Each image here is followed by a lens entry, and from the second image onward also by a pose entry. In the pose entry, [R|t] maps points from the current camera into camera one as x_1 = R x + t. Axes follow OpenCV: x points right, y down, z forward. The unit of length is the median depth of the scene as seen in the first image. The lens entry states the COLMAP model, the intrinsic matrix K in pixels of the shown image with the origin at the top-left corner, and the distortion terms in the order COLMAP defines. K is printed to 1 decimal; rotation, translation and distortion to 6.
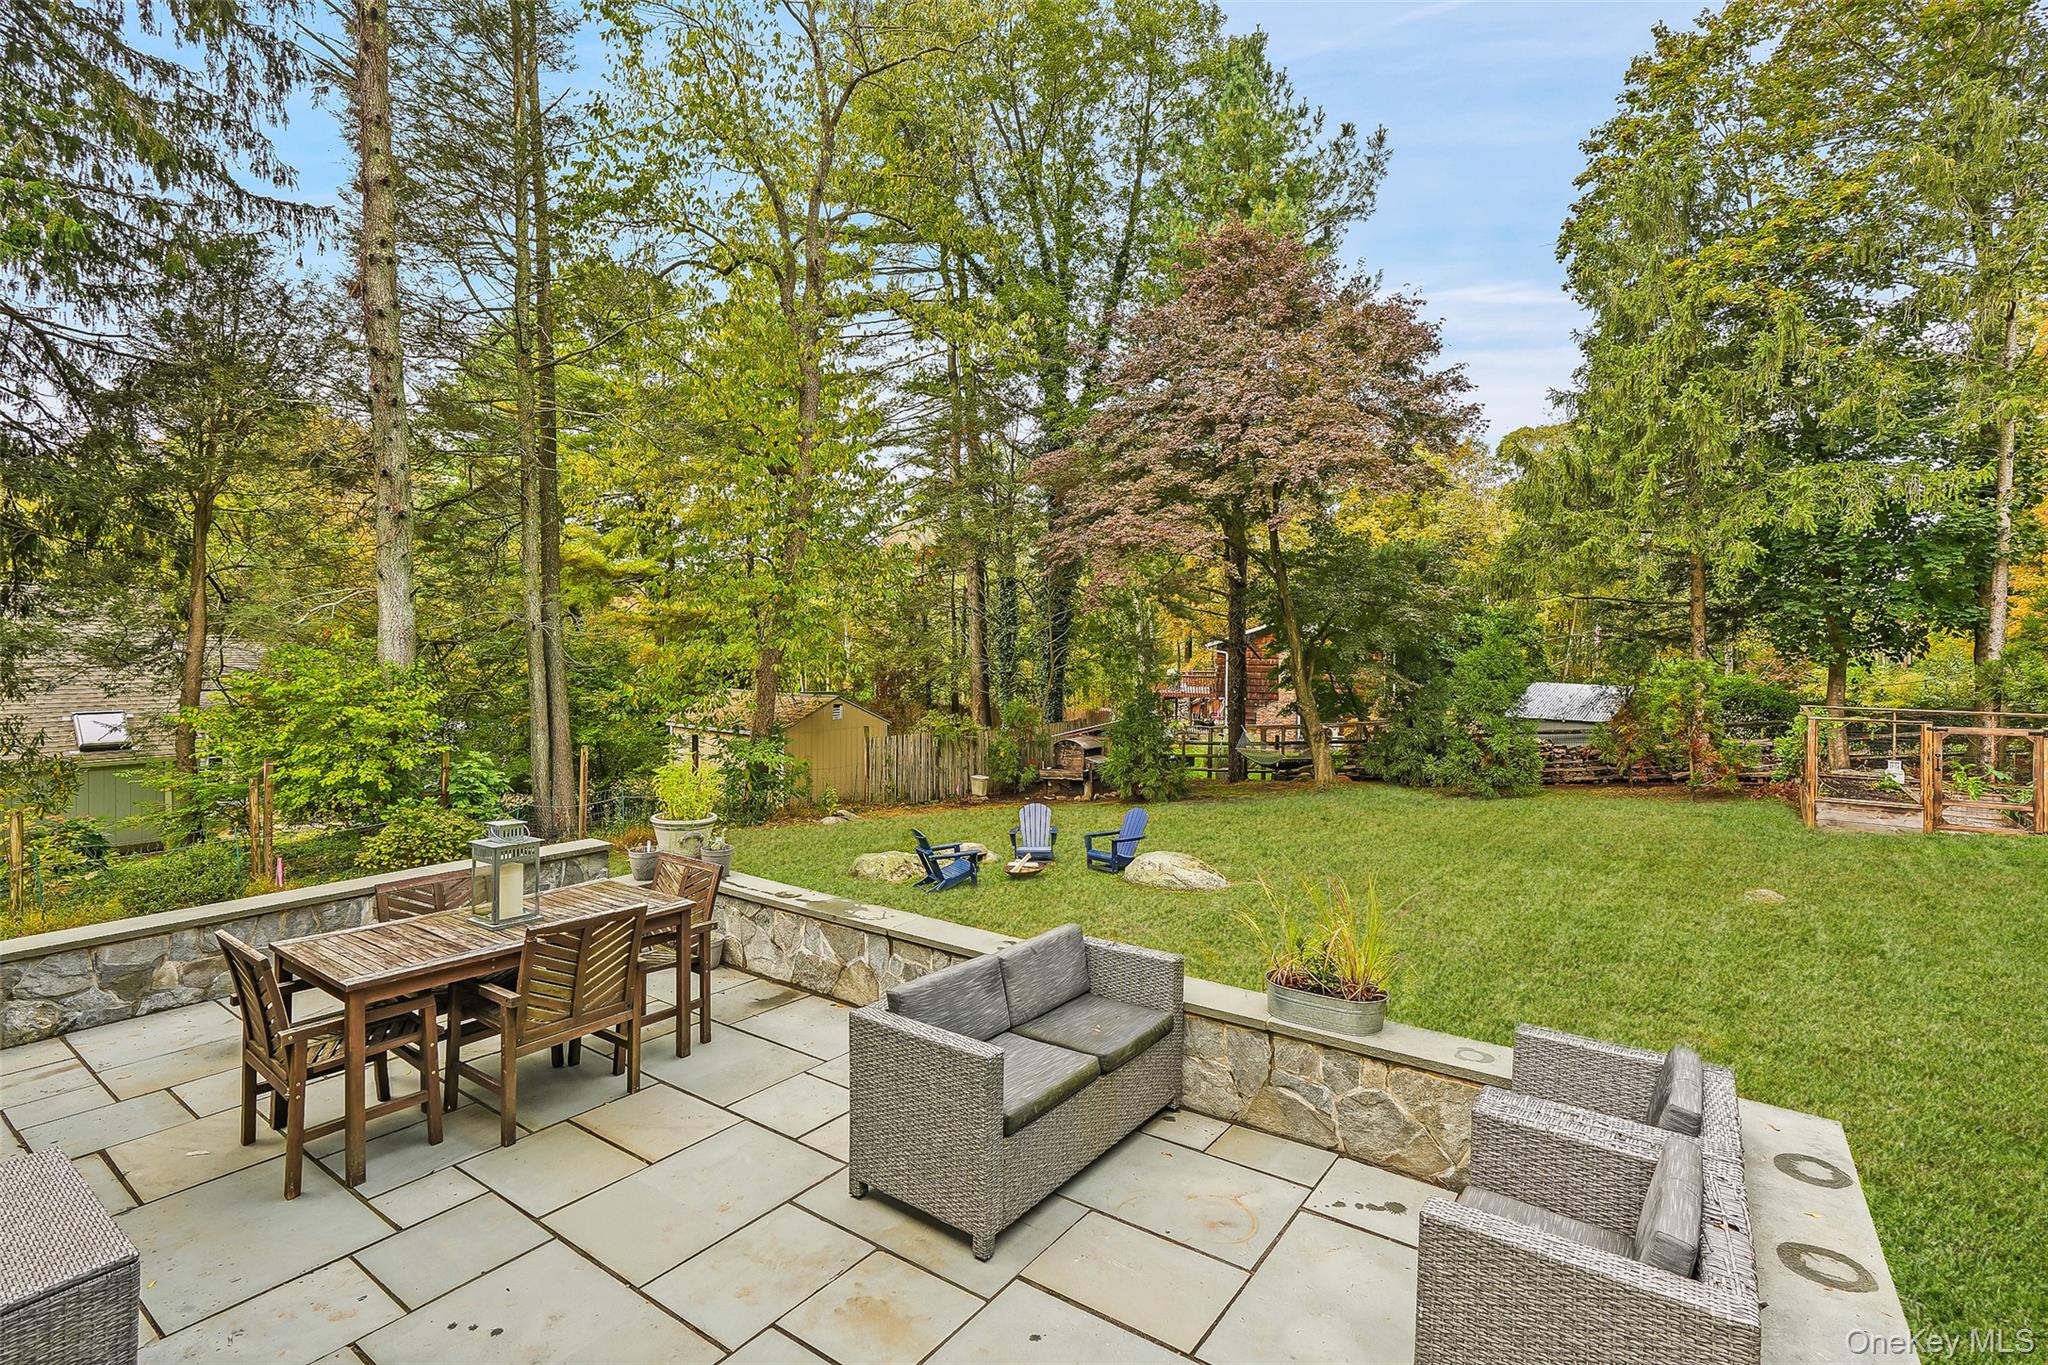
lens RADIAL K [[965.1, 0, 1021.4], [0, 965.1, 636.4], [0, 0, 1]] dist [-0.001500, 0.001380]
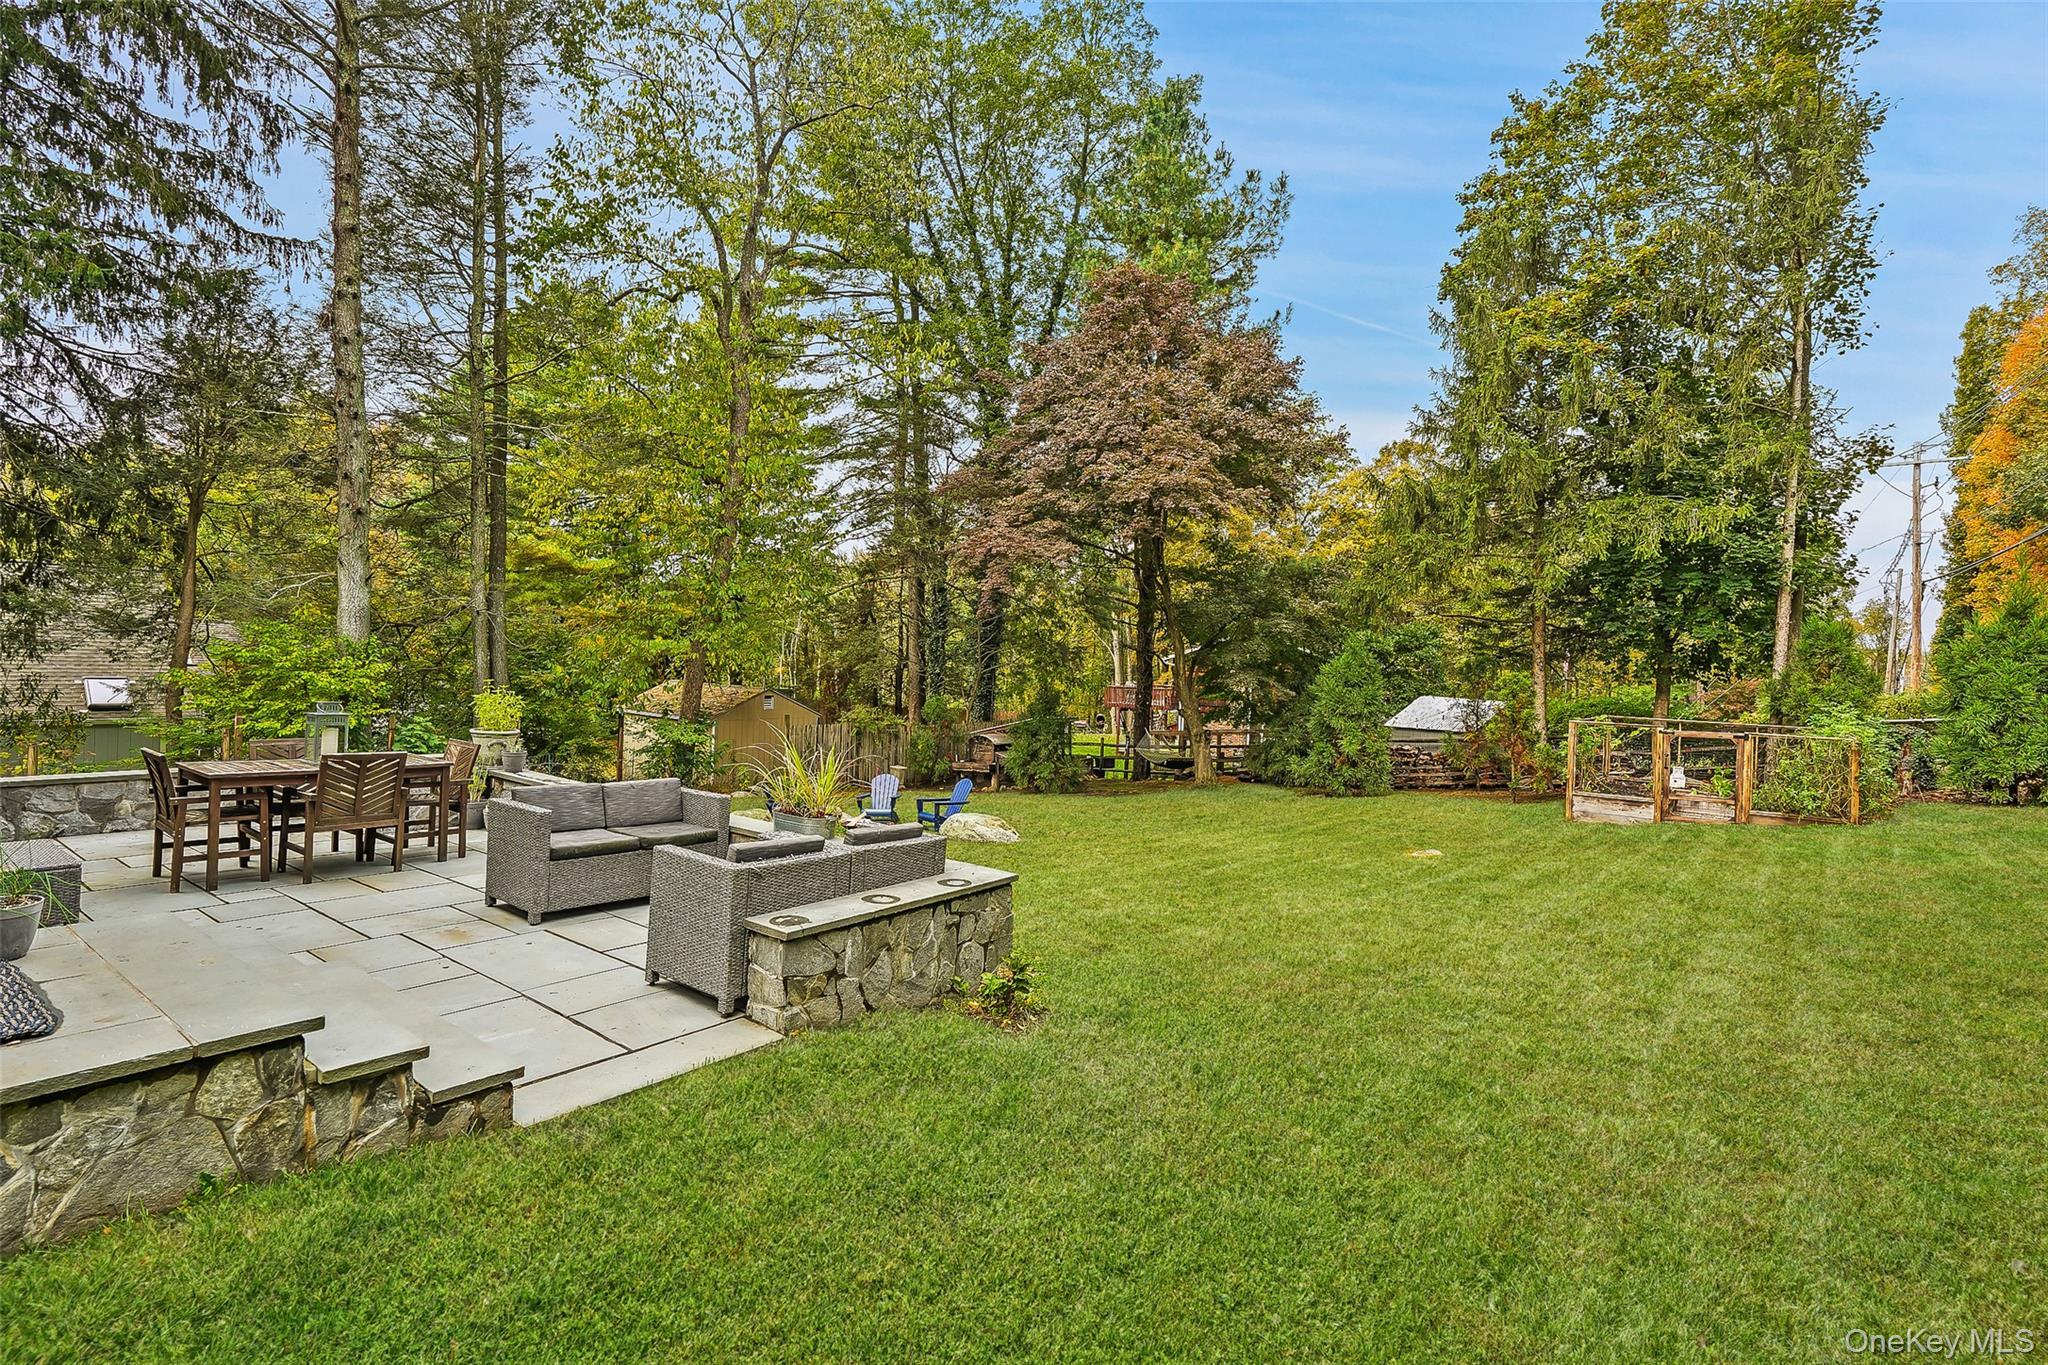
lens RADIAL K [[1010.1, 0, 1026.2], [0, 1010.1, 648.5], [0, 0, 1]] dist [0.000658, -0.000516]
pose [[0.999069, 0.029118, -0.031839, 0.188717], [-0.029331, 0.999550, -0.006267, 0.022223], [0.031643, 0.007195, 0.999473, -0.178684]]
